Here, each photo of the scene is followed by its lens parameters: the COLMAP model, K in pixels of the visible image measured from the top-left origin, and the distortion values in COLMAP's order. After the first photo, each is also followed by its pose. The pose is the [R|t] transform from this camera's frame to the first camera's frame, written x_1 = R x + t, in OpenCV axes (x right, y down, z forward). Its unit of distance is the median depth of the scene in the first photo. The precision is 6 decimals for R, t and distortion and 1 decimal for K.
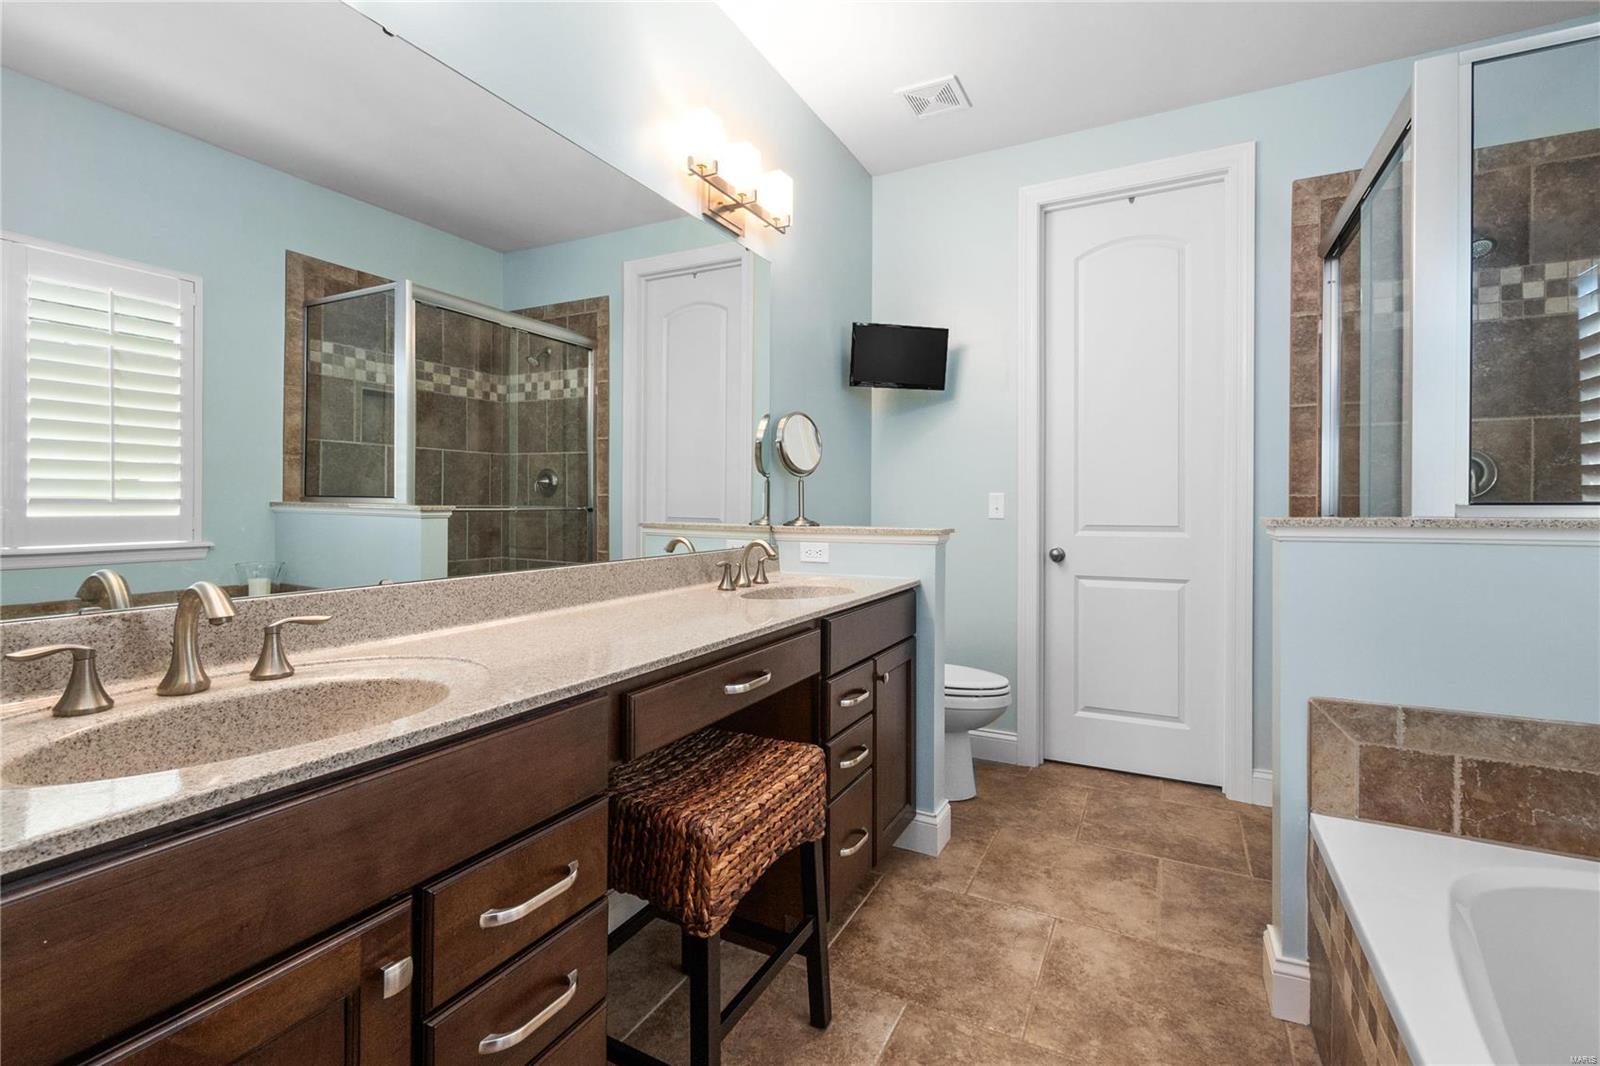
lens RADIAL K [[716.2, 0, 807.9], [0, 716.2, 504.9], [0, 0, 1]] dist [0.001431, 0.000837]
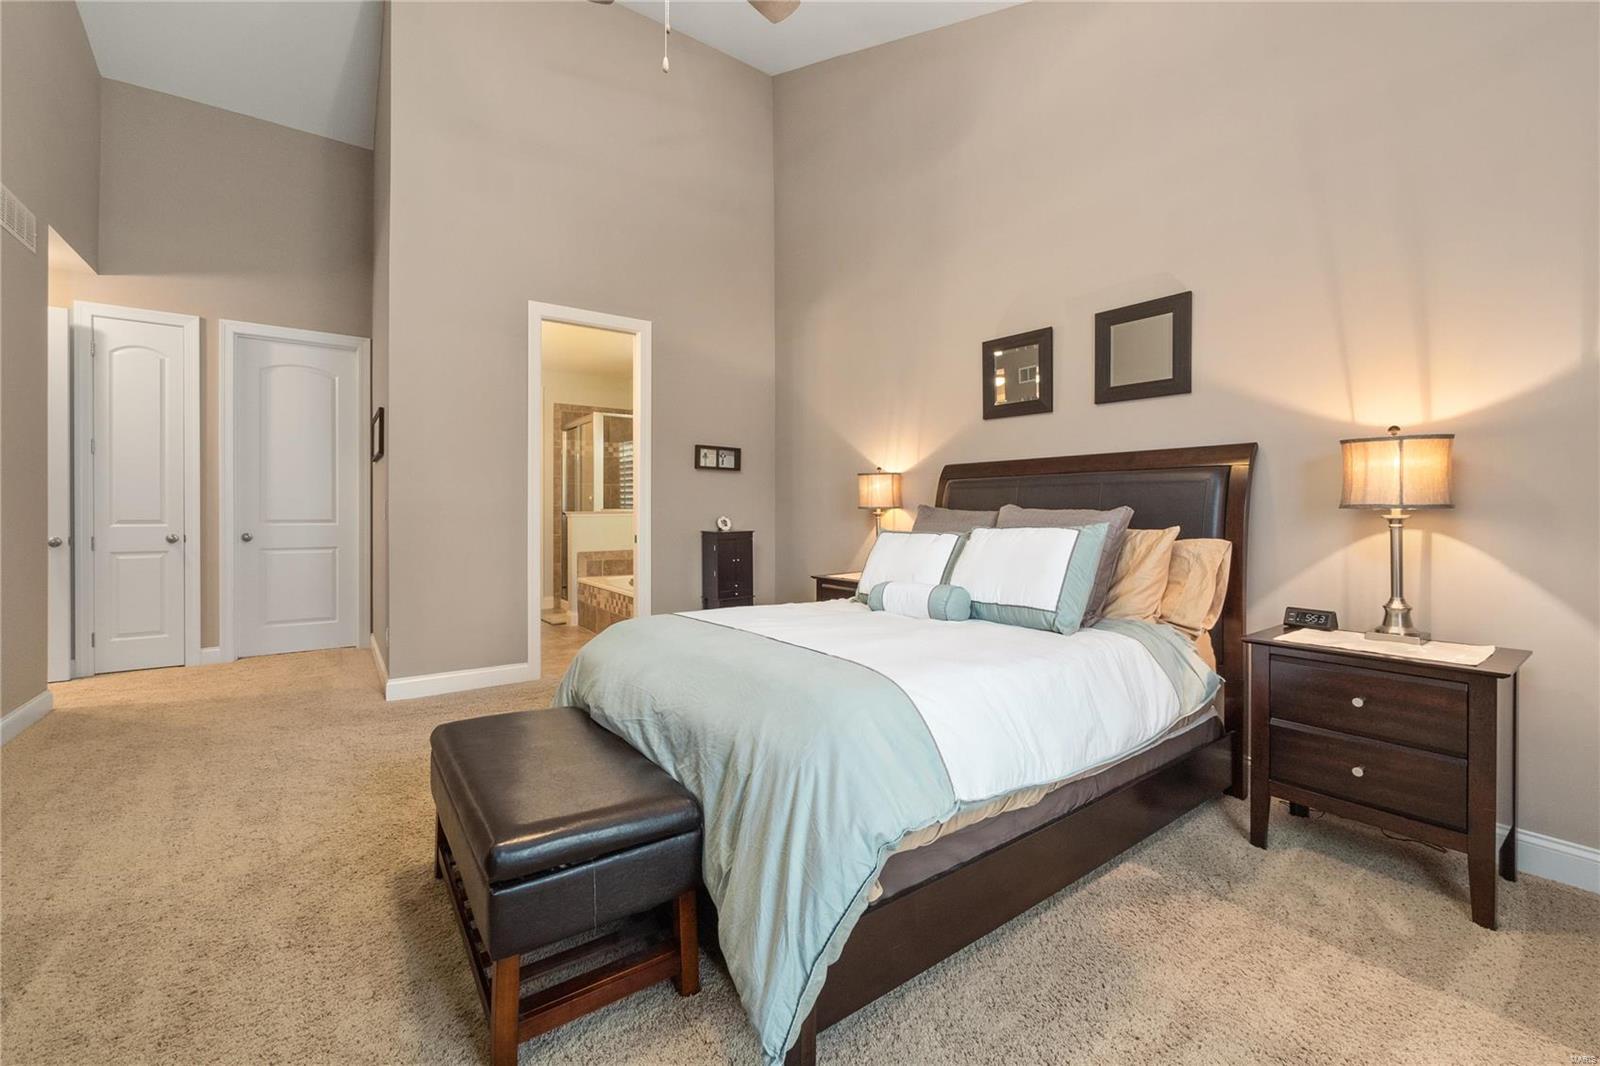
lens RADIAL K [[656.7, 0, 792.2], [0, 656.7, 516.7], [0, 0, 1]] dist [0.000821, 0.000532]
pose [[0.471335, -0.008413, 0.881914, -1.578094], [-0.004580, 0.999918, 0.011986, -0.004261], [-0.881942, -0.009689, 0.471258, -1.460649]]
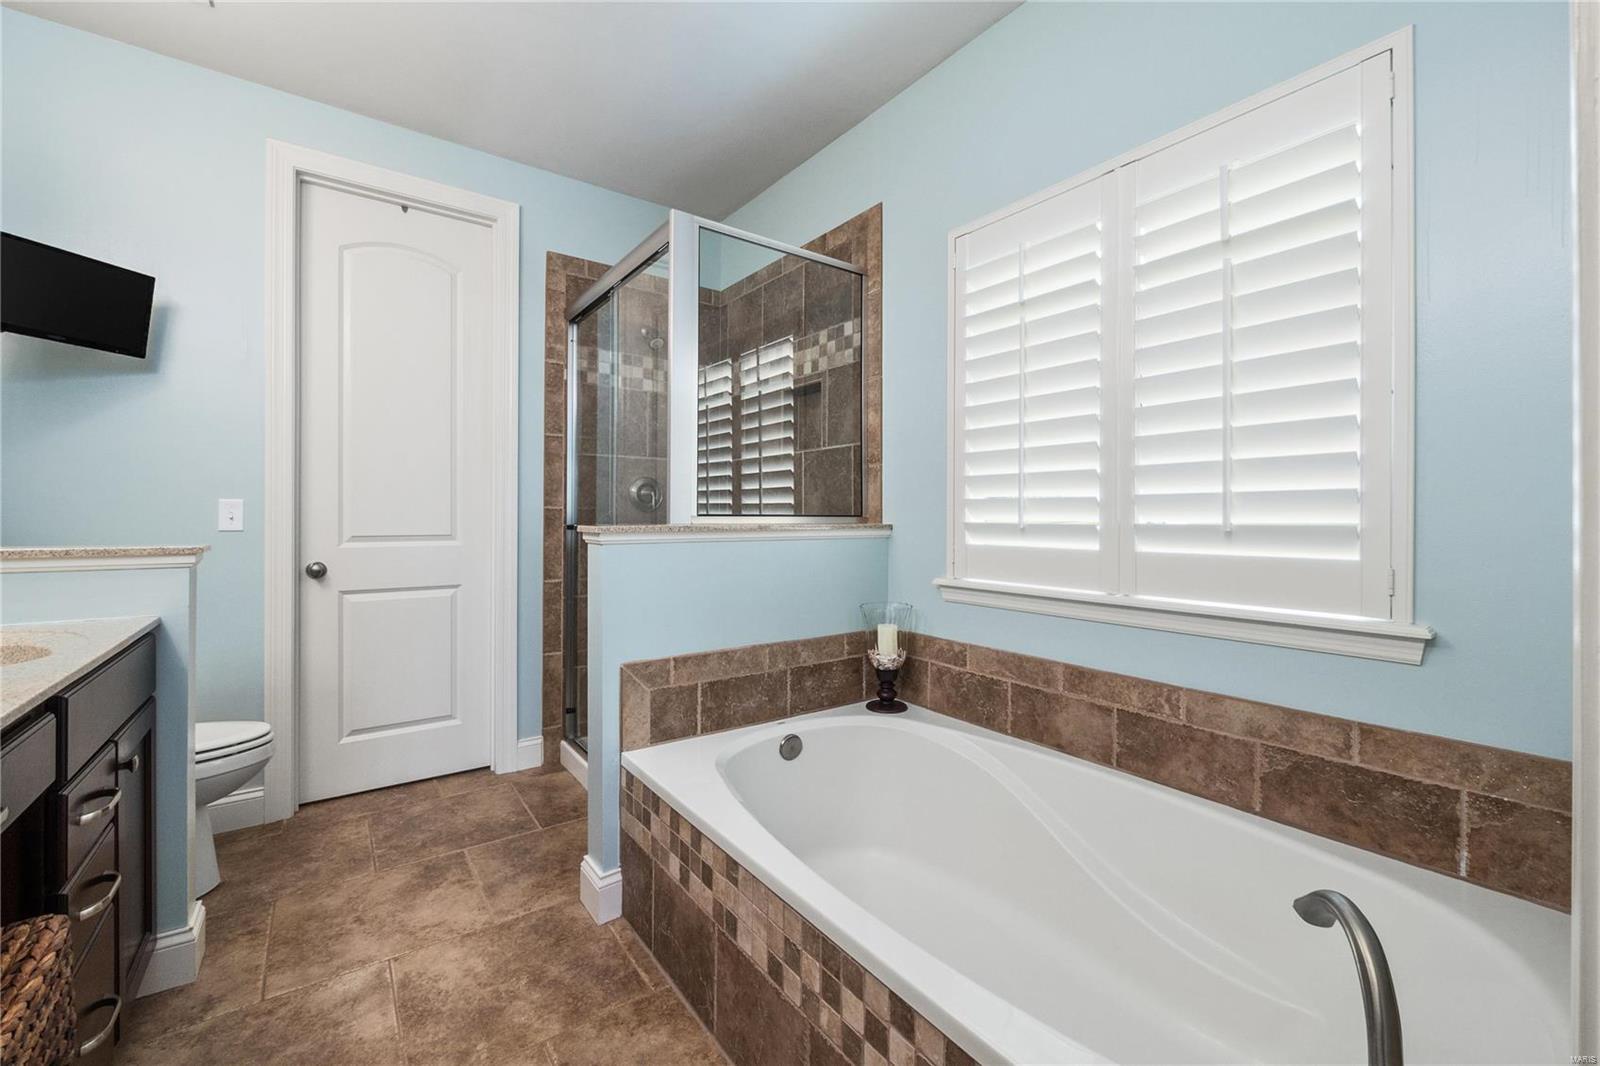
lens RADIAL K [[656.7, 0, 812.2], [0, 656.7, 514.2], [0, 0, 1]] dist [0.000821, 0.000532]
pose [[0.448321, 0.004491, 0.893861, -0.145240], [-0.004855, 0.999985, -0.002590, -0.001387], [-0.893859, -0.003178, 0.448336, 0.107723]]
